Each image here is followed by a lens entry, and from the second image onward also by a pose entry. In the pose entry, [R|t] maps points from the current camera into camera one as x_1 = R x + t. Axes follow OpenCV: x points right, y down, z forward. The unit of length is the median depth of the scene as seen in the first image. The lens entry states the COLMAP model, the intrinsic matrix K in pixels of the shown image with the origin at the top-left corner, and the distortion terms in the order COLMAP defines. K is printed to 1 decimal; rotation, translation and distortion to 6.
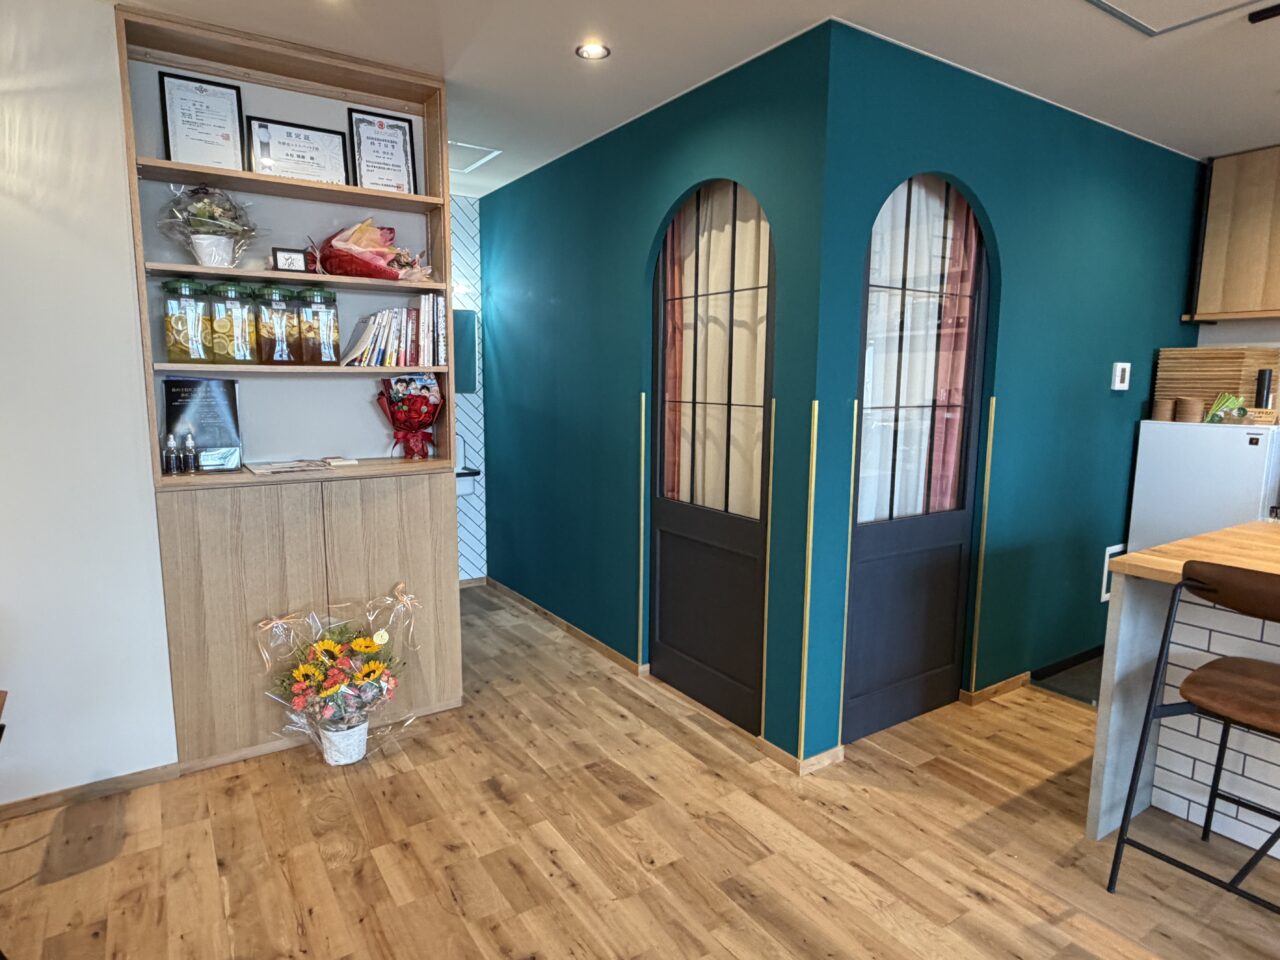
lens RADIAL K [[745.0, 0, 640.7], [0, 745.0, 481.1], [0, 0, 1]] dist [0.004057, 0.000427]
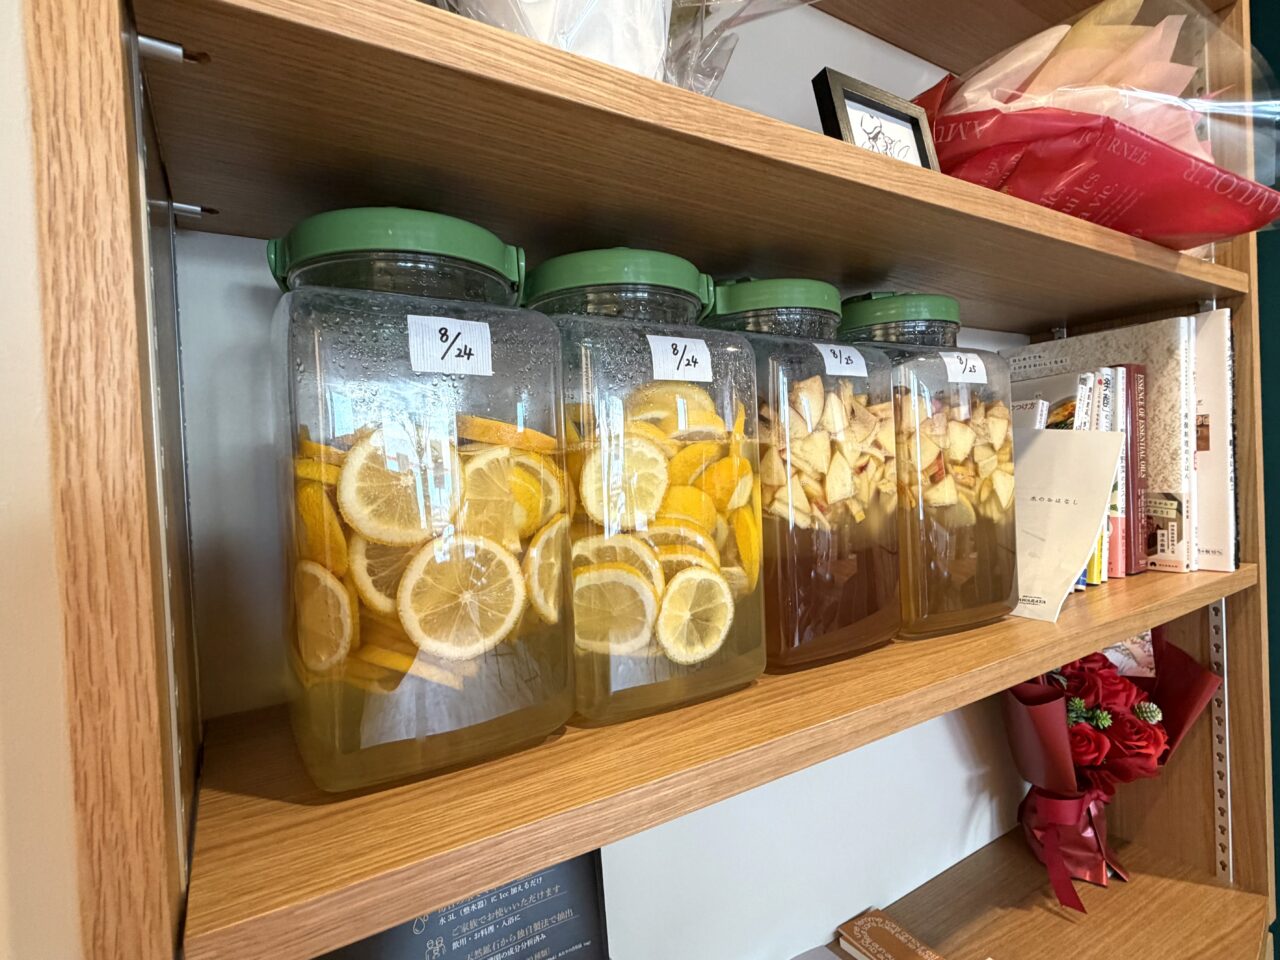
lens RADIAL K [[622.3, 0, 641.0], [0, 622.3, 478.2], [0, 0, 1]] dist [-0.000513, -0.000010]
pose [[0.997126, -0.047036, -0.059383, -0.536422], [0.038916, 0.990595, -0.131176, -0.187136], [0.064995, 0.128488, 0.989579, 0.848936]]
